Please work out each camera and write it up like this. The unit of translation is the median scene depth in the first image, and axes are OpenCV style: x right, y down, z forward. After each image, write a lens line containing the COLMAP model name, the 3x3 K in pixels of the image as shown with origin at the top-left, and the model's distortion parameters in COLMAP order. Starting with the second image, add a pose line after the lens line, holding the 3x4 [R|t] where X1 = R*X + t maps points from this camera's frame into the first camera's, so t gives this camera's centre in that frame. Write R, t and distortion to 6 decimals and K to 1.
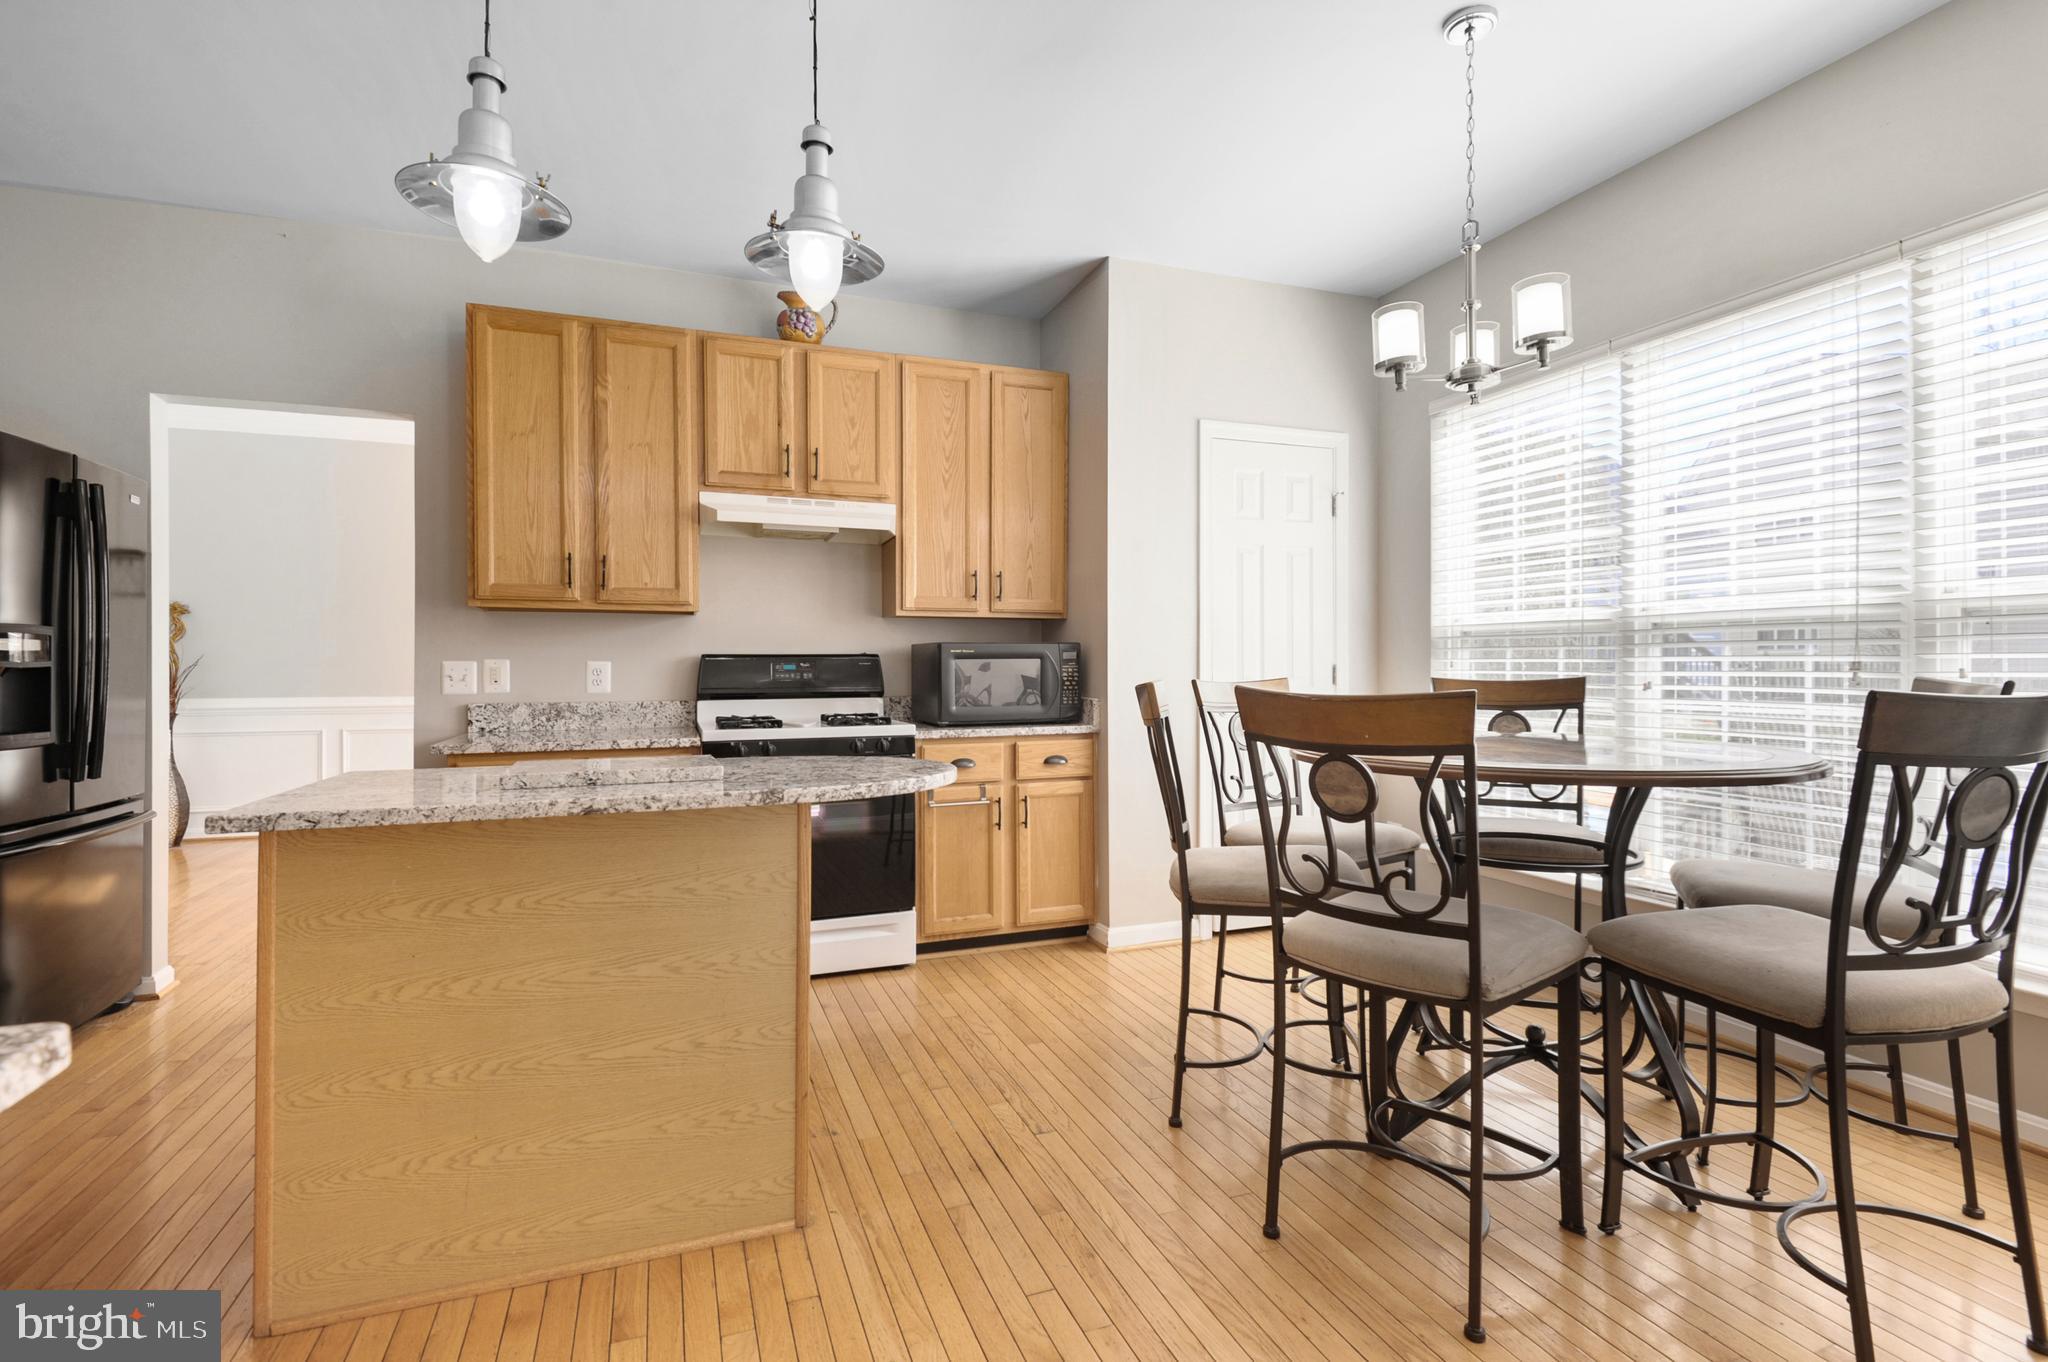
lens RADIAL K [[932.2, 0, 1023.4], [0, 932.2, 663.1], [0, 0, 1]] dist [0.002825, -0.003784]
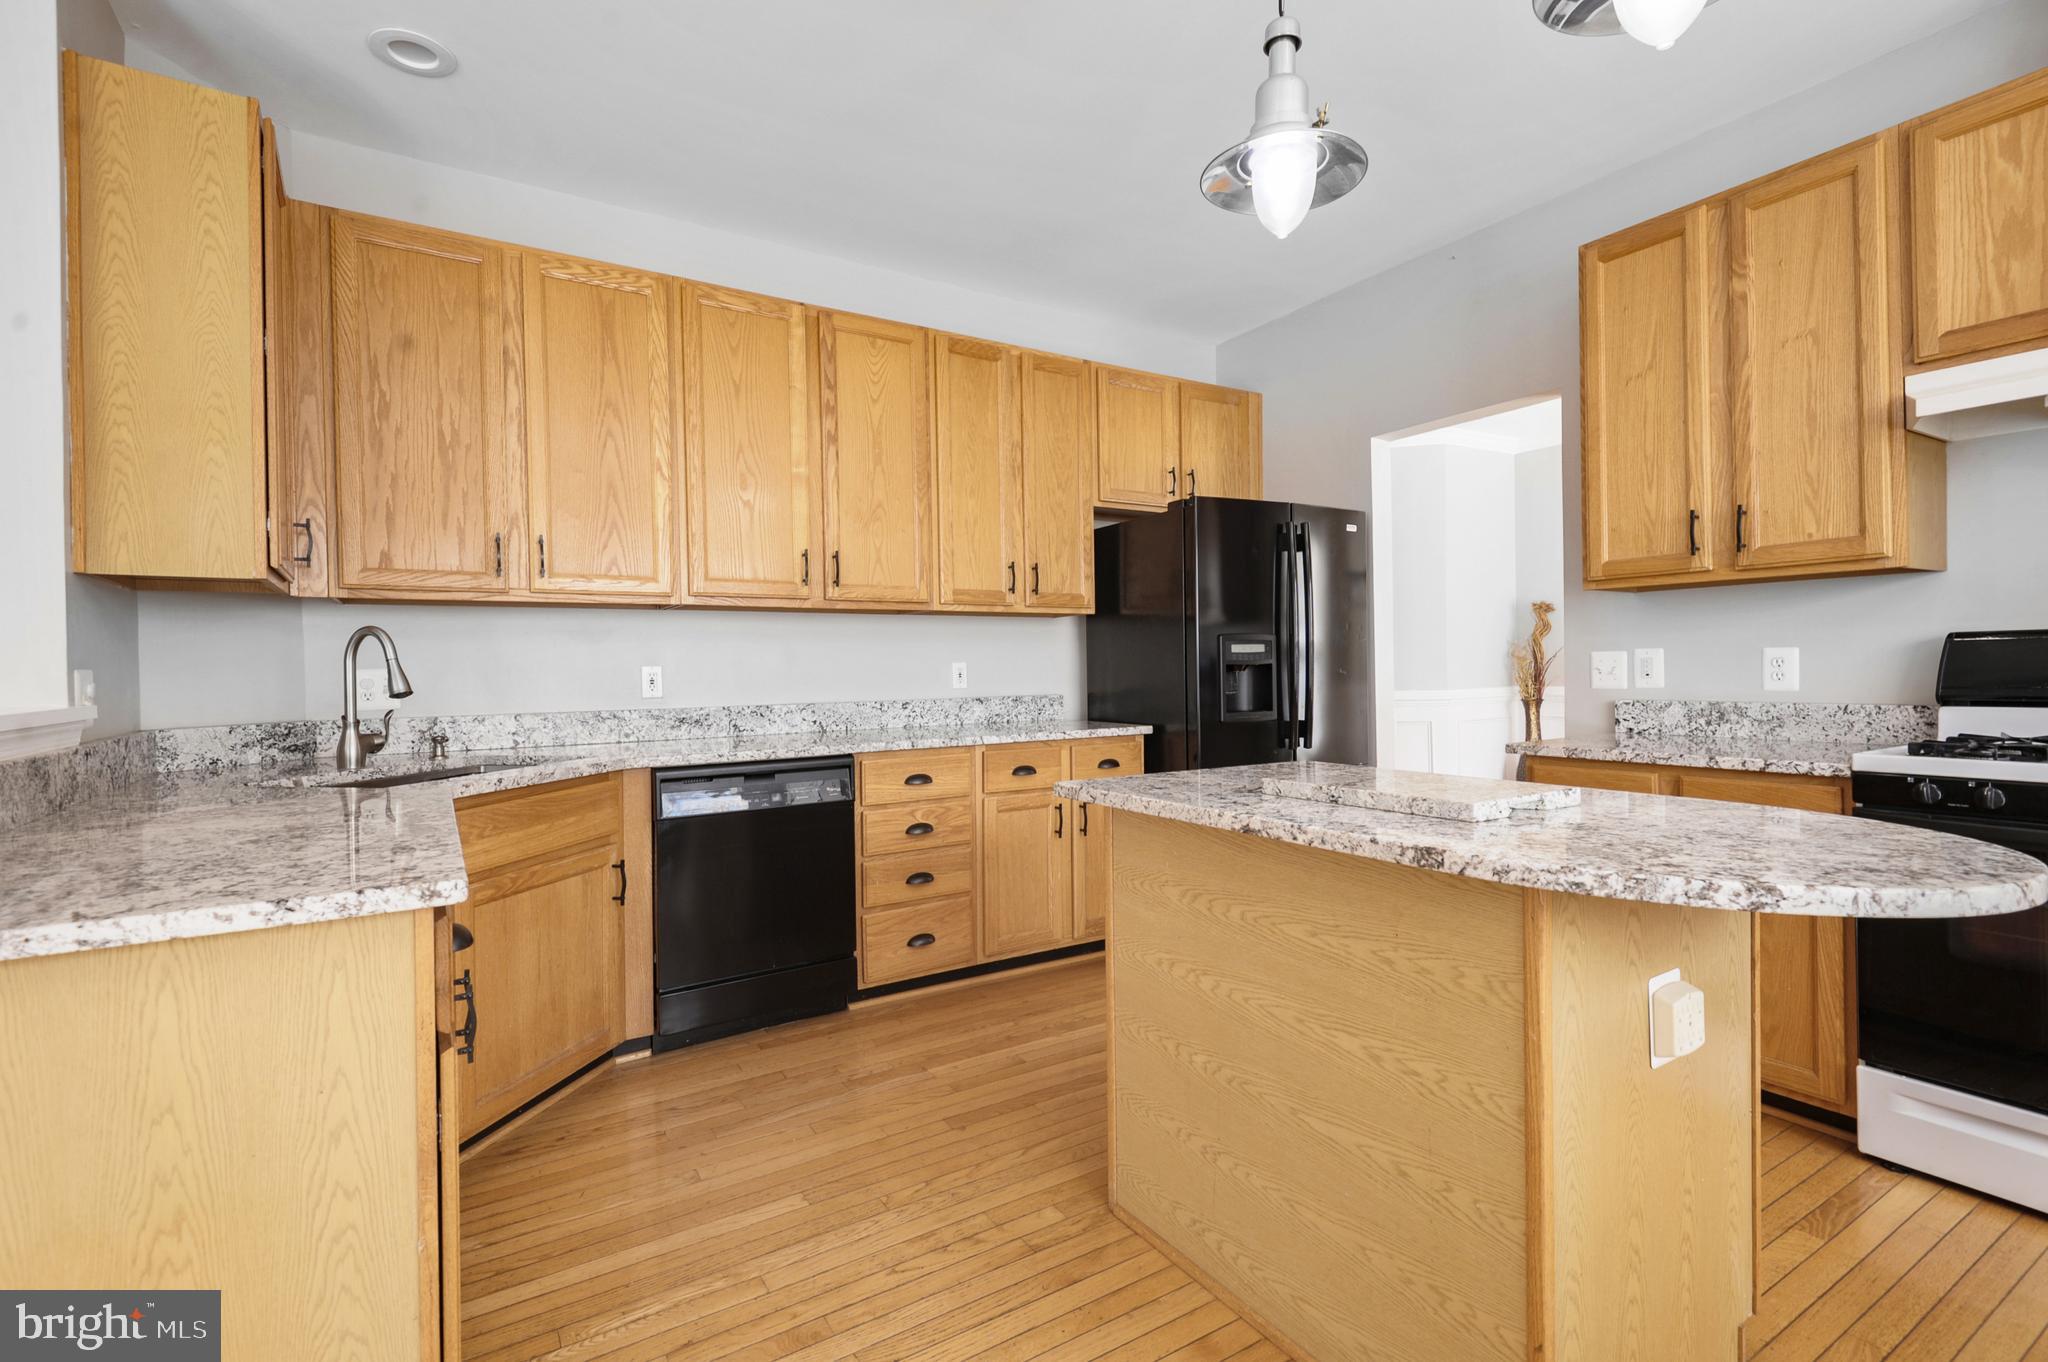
lens RADIAL K [[932.2, 0, 1033.0], [0, 932.2, 674.5], [0, 0, 1]] dist [0.002825, -0.003784]
pose [[0.193020, 0.006223, -0.981175, 0.166645], [0.019136, 0.999766, 0.010105, 0.000386], [0.981008, -0.020726, 0.192856, 0.301772]]
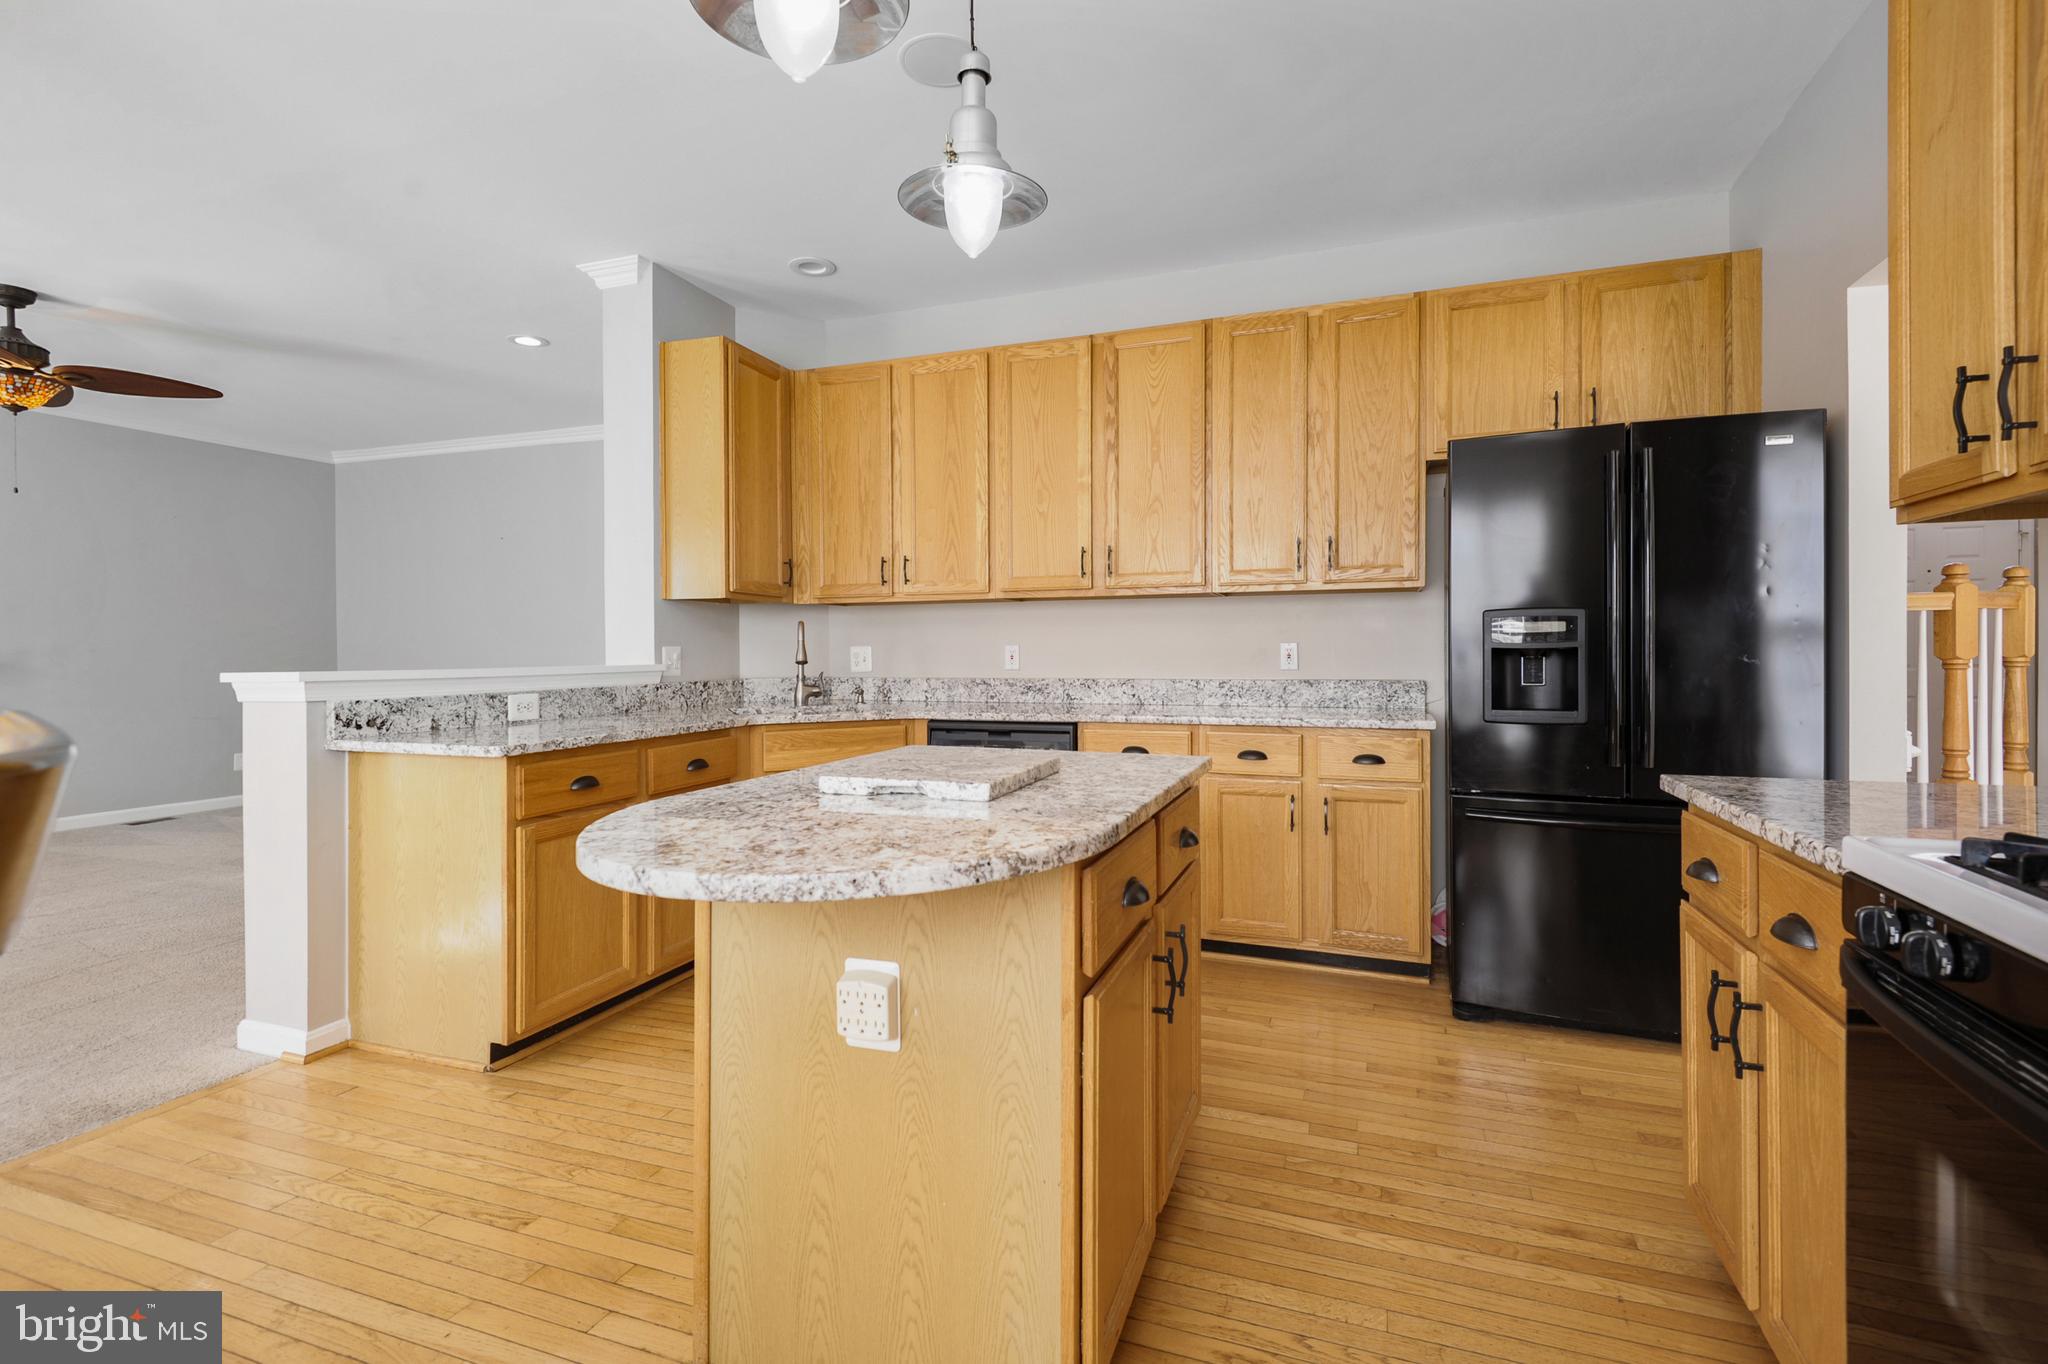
lens RADIAL K [[932.2, 0, 1030.6], [0, 932.2, 663.4], [0, 0, 1]] dist [0.002825, -0.003784]
pose [[-0.662793, 0.016084, -0.748630, 0.069493], [0.010027, 0.999870, 0.012605, 0.002644], [0.748735, 0.000848, -0.662868, 0.944815]]
